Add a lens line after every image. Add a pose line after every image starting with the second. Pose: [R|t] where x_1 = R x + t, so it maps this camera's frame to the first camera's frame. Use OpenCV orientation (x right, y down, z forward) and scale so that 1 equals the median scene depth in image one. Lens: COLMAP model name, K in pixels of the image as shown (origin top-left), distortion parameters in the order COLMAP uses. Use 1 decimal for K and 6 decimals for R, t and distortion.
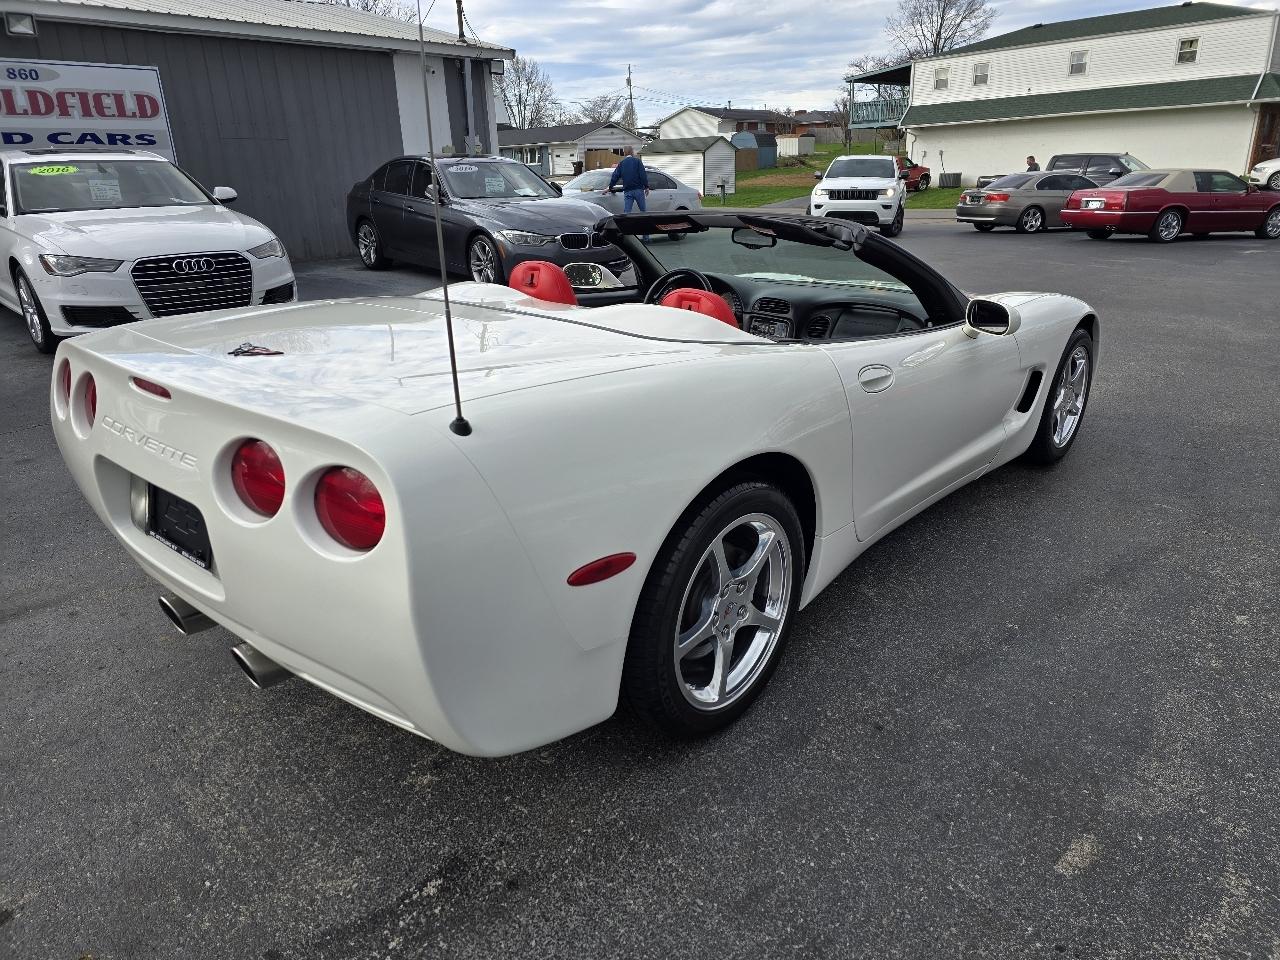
lens RADIAL K [[863.9, 0, 657.0], [0, 863.9, 488.3], [0, 0, 1]] dist [0.050645, -0.040830]
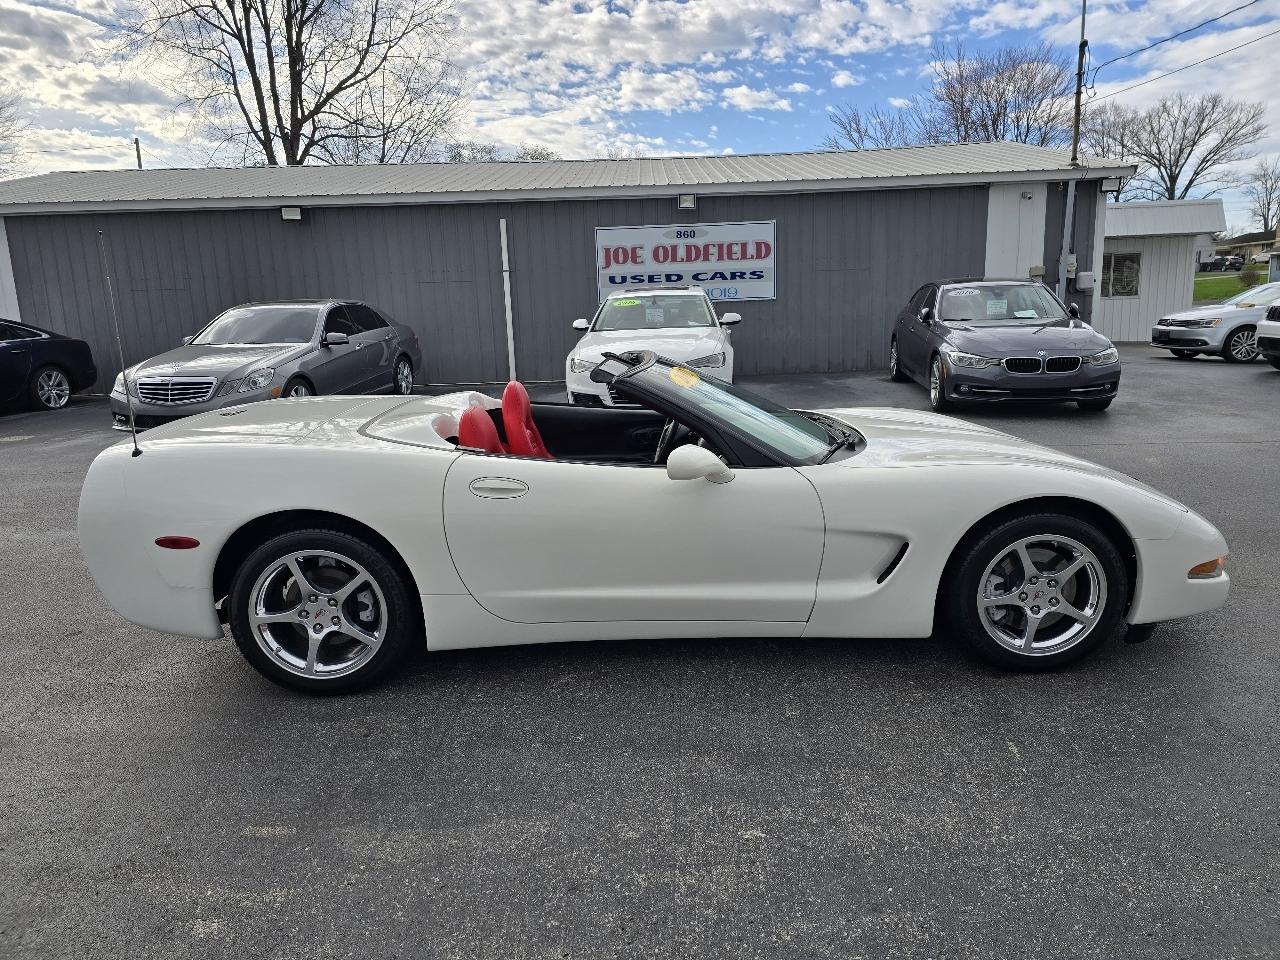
lens RADIAL K [[863.9, 0, 641.9], [0, 863.9, 474.4], [0, 0, 1]] dist [0.050645, -0.040830]
pose [[0.651329, 0.147223, -0.744377, 0.331259], [-0.243137, 0.969766, -0.020945, -0.042457], [0.718787, 0.194628, 0.667431, 0.075224]]
